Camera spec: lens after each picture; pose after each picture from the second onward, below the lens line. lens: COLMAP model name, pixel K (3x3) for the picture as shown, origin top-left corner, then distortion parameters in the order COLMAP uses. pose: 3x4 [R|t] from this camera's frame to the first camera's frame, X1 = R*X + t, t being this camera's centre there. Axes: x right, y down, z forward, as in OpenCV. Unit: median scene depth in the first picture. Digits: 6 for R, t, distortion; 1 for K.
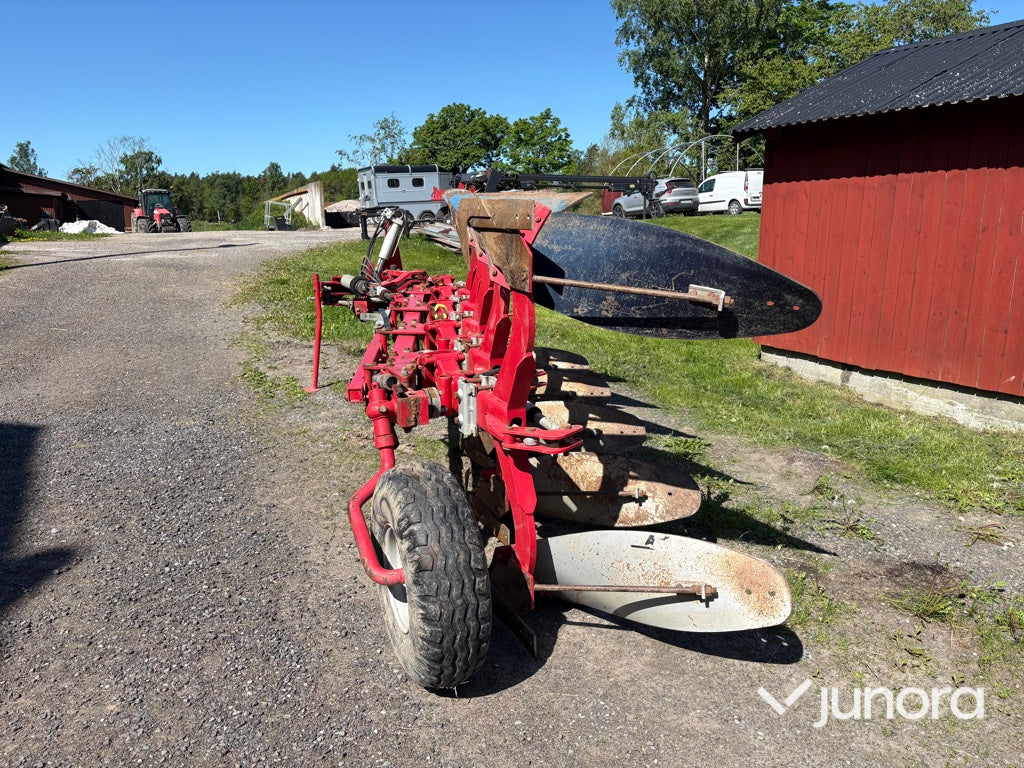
lens RADIAL K [[773.6, 0, 516.6], [0, 773.6, 378.3], [0, 0, 1]] dist [0.037629, -0.036757]
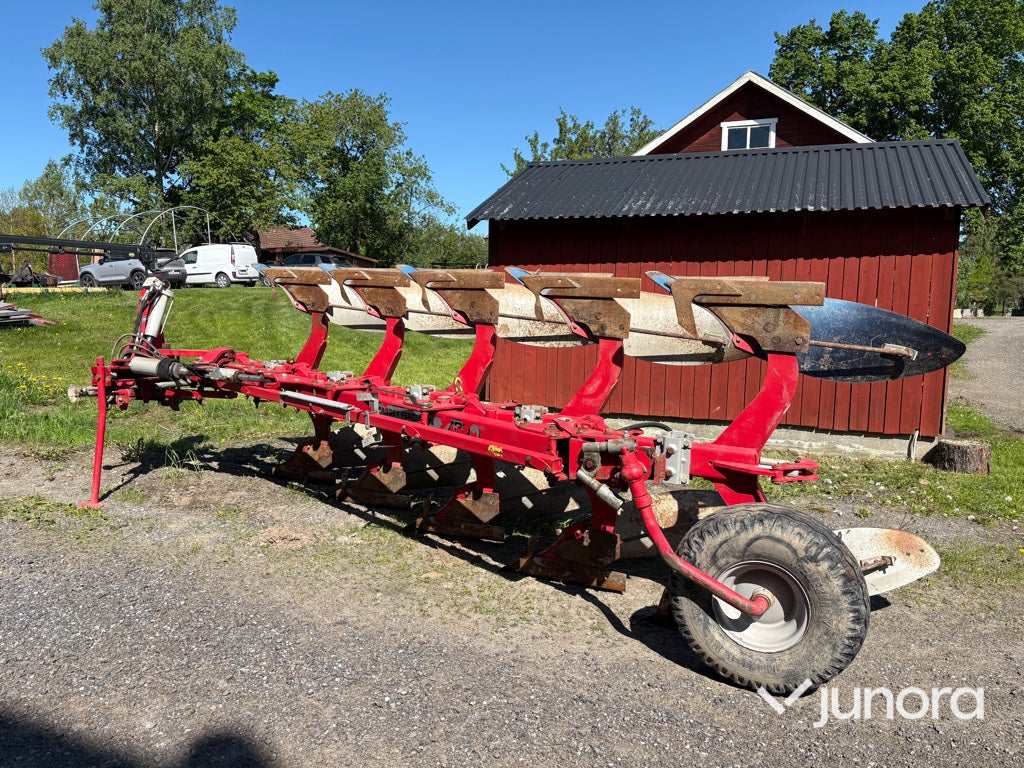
lens RADIAL K [[773.6, 0, 507.5], [0, 773.6, 385.9], [0, 0, 1]] dist [0.037629, -0.036757]
pose [[0.764567, -0.066675, 0.641086, -0.087178], [0.118624, 0.992201, -0.038280, -0.004998], [-0.633534, 0.105316, 0.766514, 0.024519]]
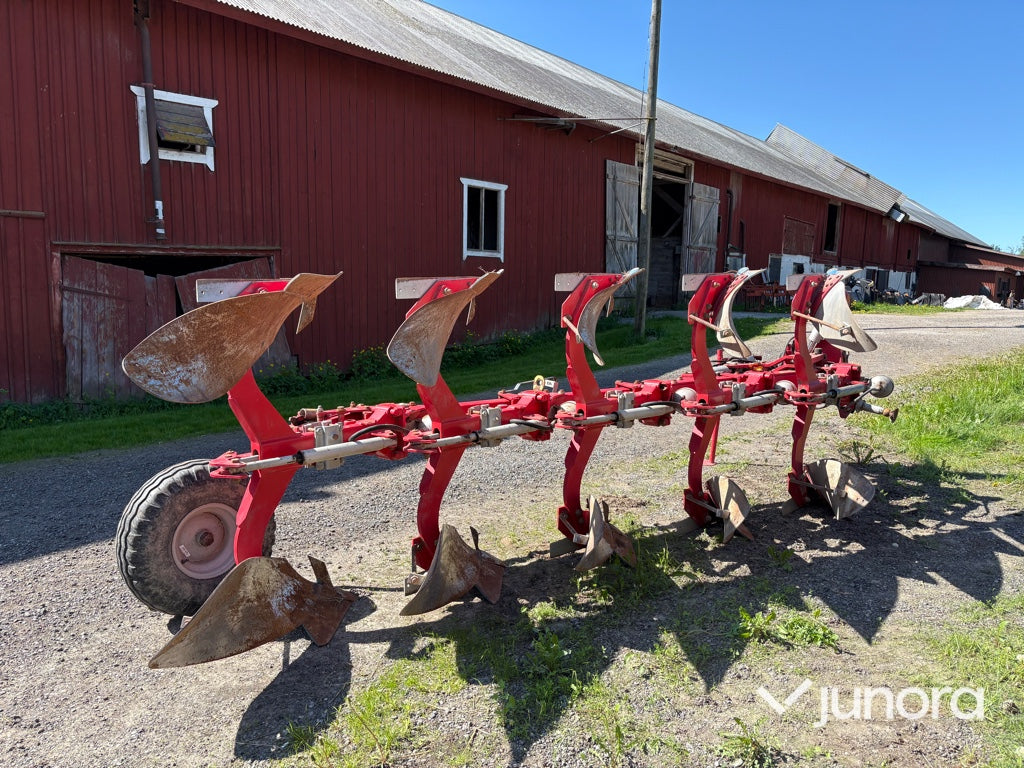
lens RADIAL K [[773.6, 0, 510.8], [0, 773.6, 388.4], [0, 0, 1]] dist [0.037629, -0.036757]
pose [[0.397540, 0.128535, -0.908538, 0.105481], [-0.200382, 0.978403, 0.050740, -0.015698], [0.895438, 0.161884, 0.414711, 0.067193]]
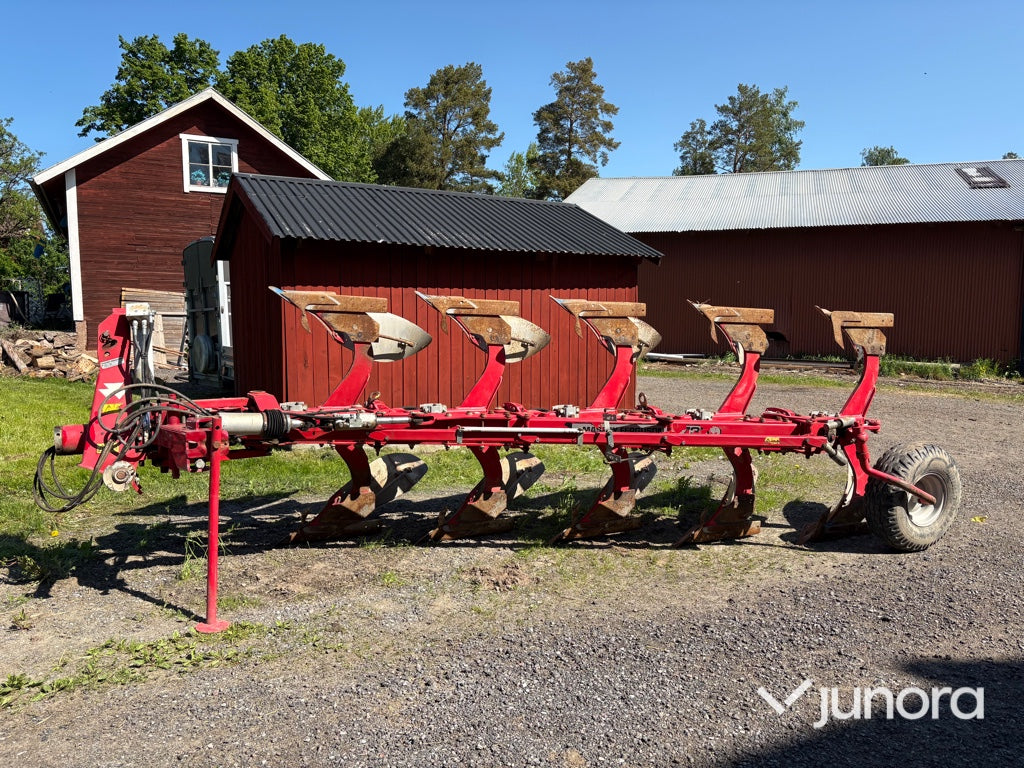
lens RADIAL K [[773.6, 0, 513.2], [0, 773.6, 387.0], [0, 0, 1]] dist [0.037629, -0.036757]
pose [[-0.007620, -0.093396, 0.995600, -0.159573], [0.197225, 0.975931, 0.093061, -0.031863], [-0.980329, 0.197066, 0.010984, 0.148127]]
